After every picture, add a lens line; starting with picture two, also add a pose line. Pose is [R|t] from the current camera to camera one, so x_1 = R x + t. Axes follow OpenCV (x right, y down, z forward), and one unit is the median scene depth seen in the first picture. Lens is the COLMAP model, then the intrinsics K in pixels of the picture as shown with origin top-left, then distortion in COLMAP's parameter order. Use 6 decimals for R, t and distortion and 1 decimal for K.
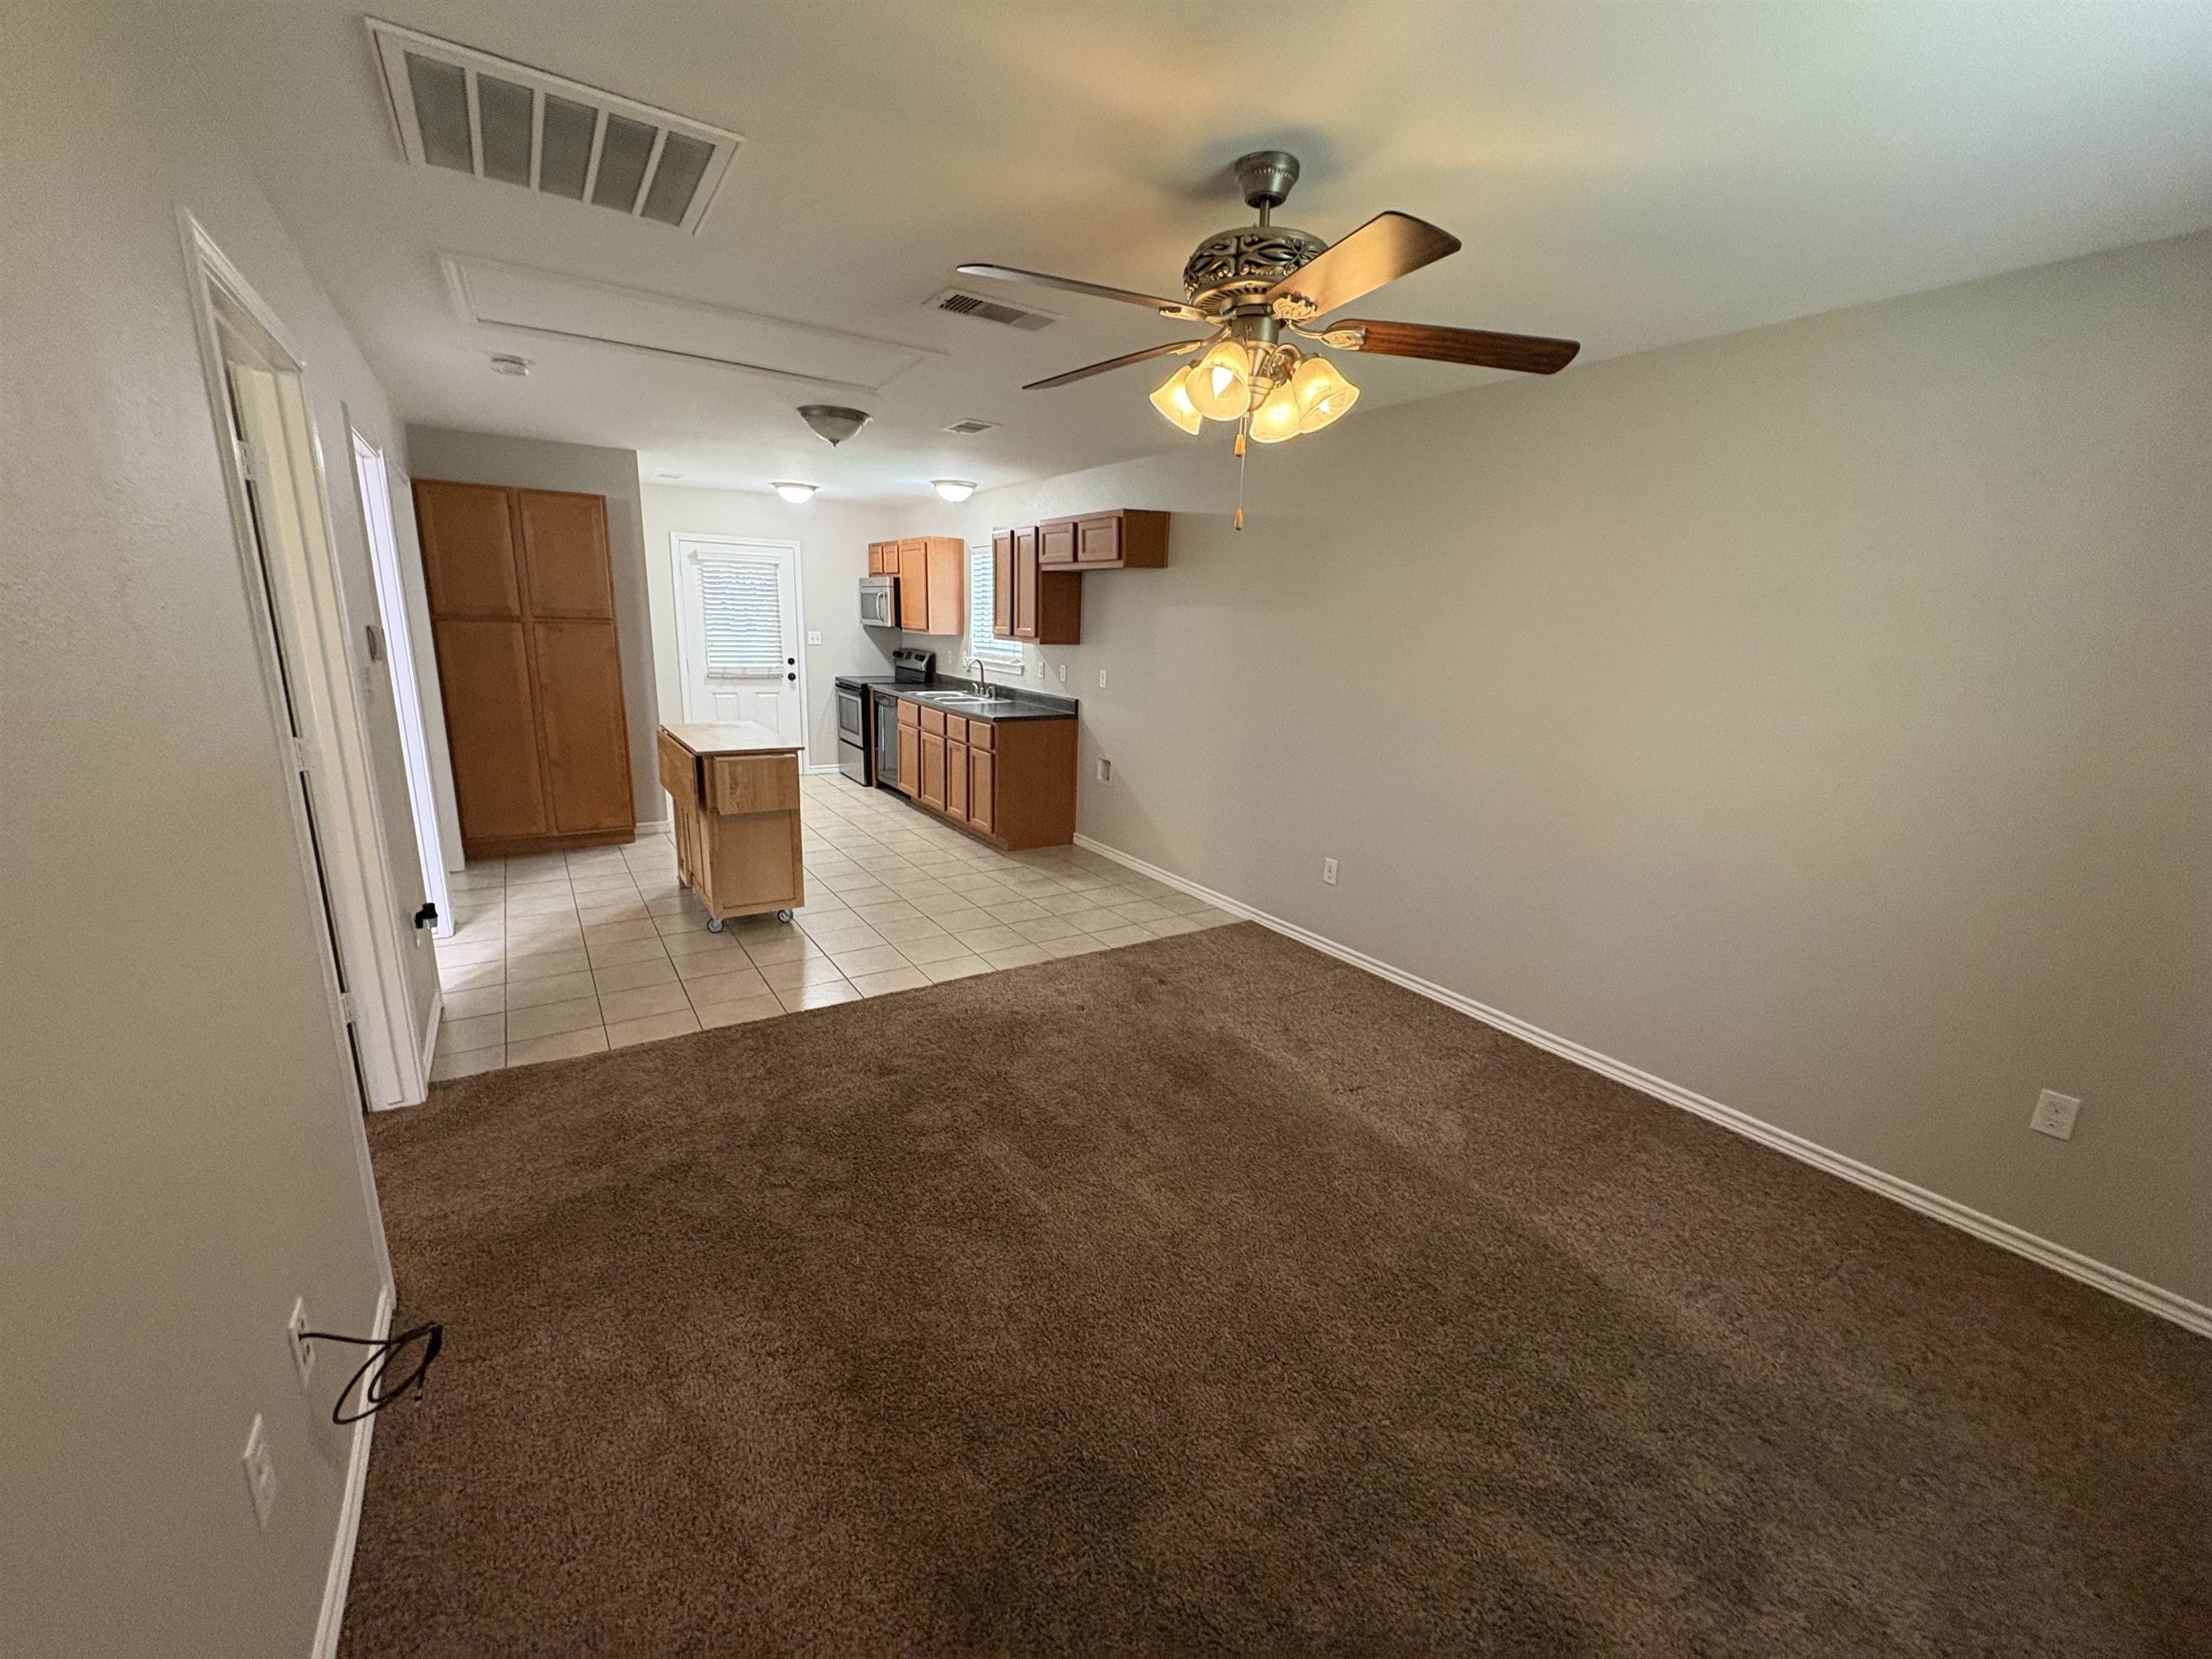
lens RADIAL K [[876.2, 0, 1108.9], [0, 876.2, 831.4], [0, 0, 1]] dist [0.002020, 0.000306]
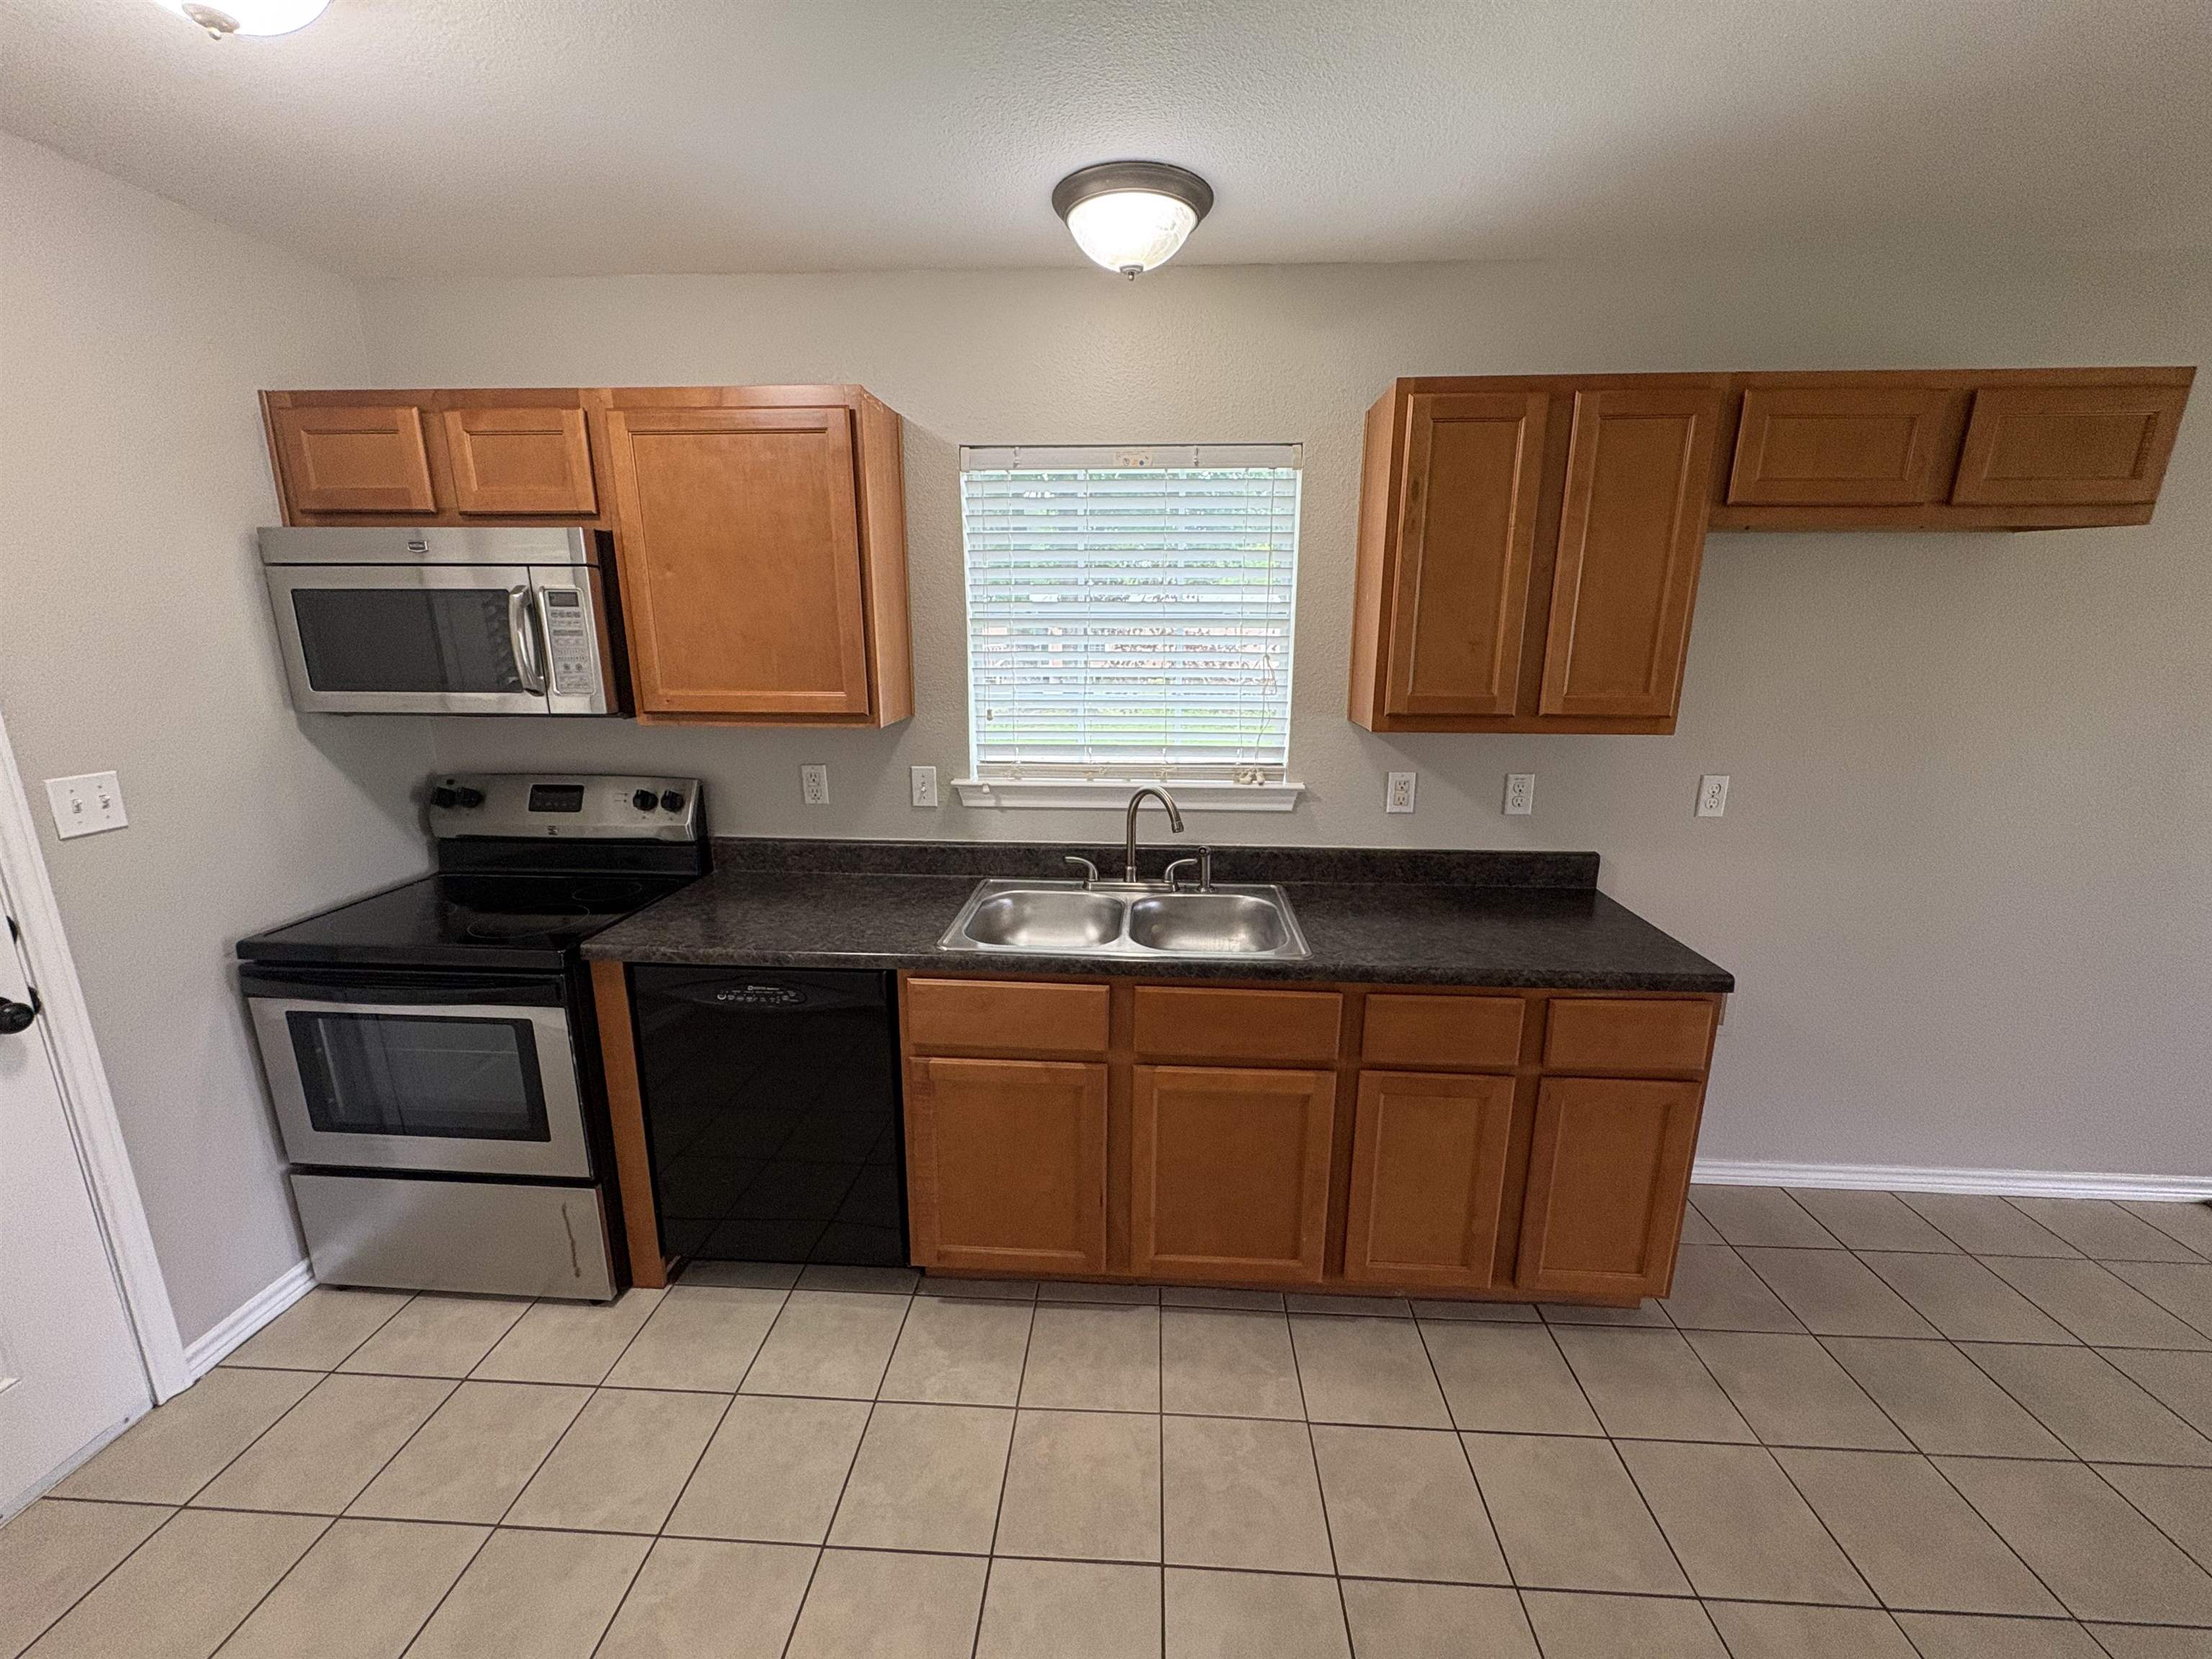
lens RADIAL K [[876.2, 0, 1108.9], [0, 876.2, 831.4], [0, 0, 1]] dist [0.002020, 0.000306]
pose [[0.590882, -0.217271, 0.776950, -0.564933], [0.208280, 0.971488, 0.113273, -0.296071], [-0.779409, 0.094892, 0.619288, 1.076203]]
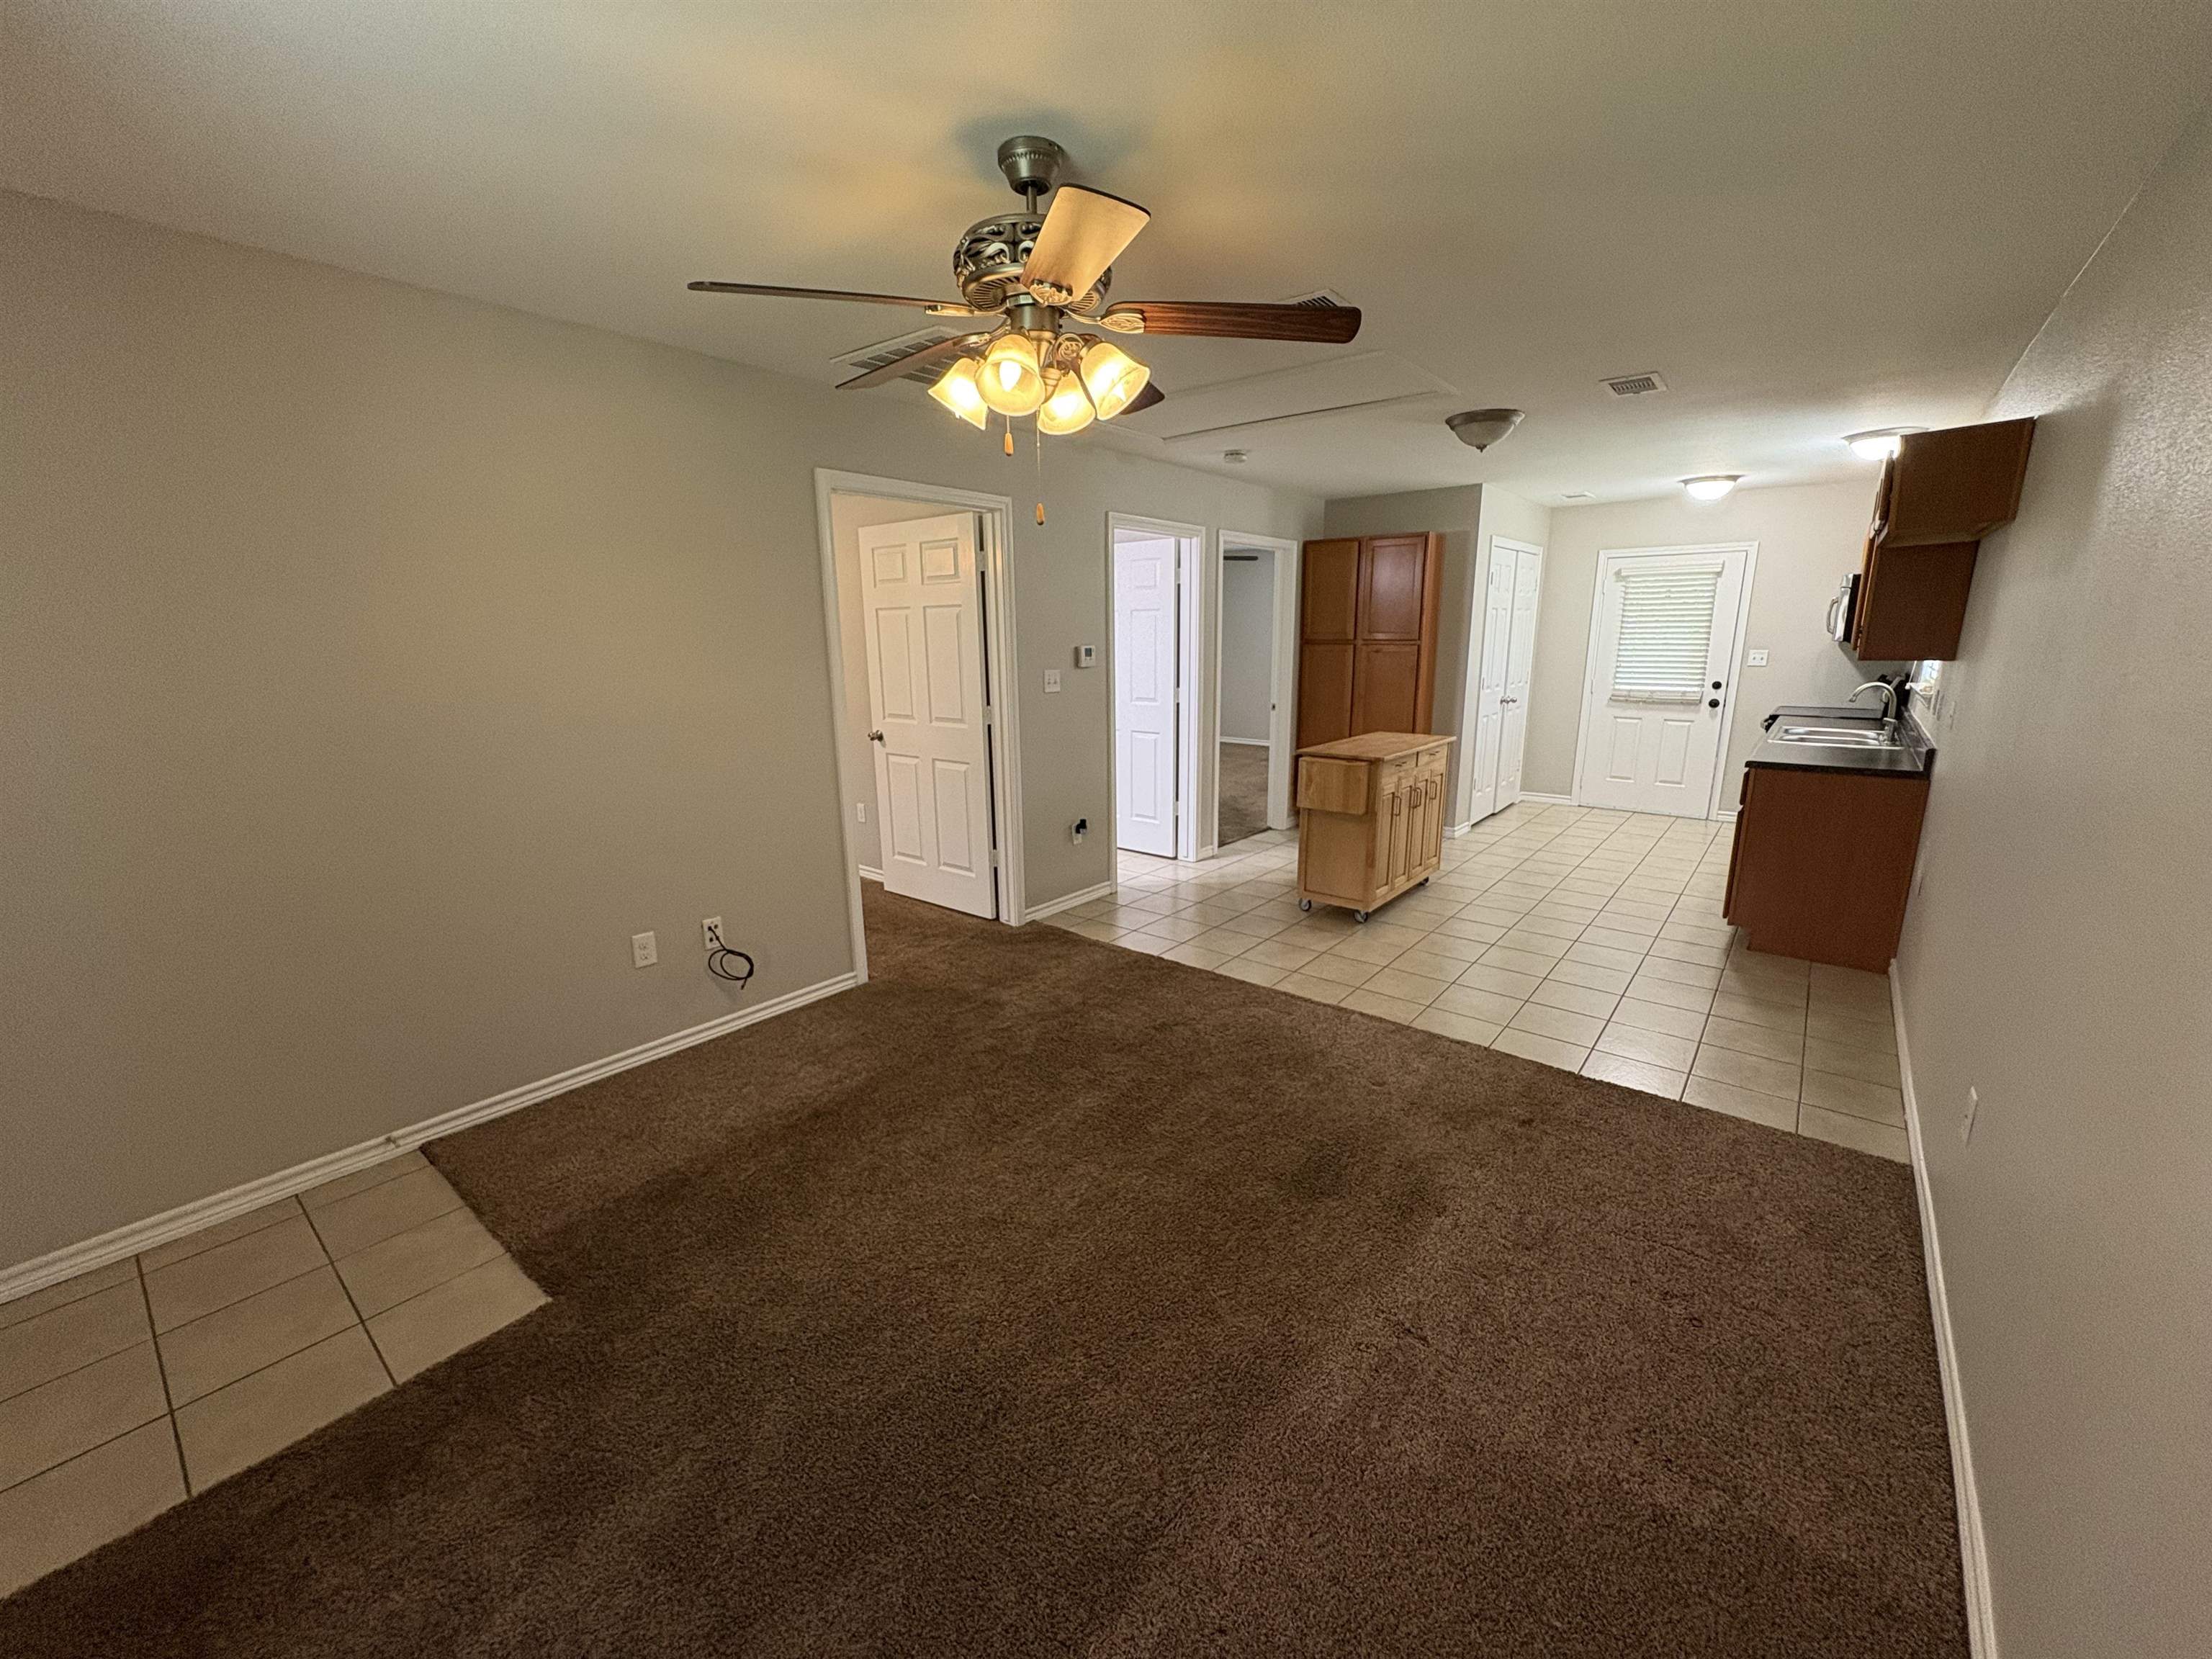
lens RADIAL K [[885.0, 0, 1106.0], [0, 885.0, 816.8], [0, 0, 1]] dist [0.000796, 0.000146]
pose [[0.302989, 0.158422, -0.939734, 0.443815], [-0.205398, 0.973766, 0.097935, -0.052355], [0.930596, 0.163346, 0.327580, 0.303566]]
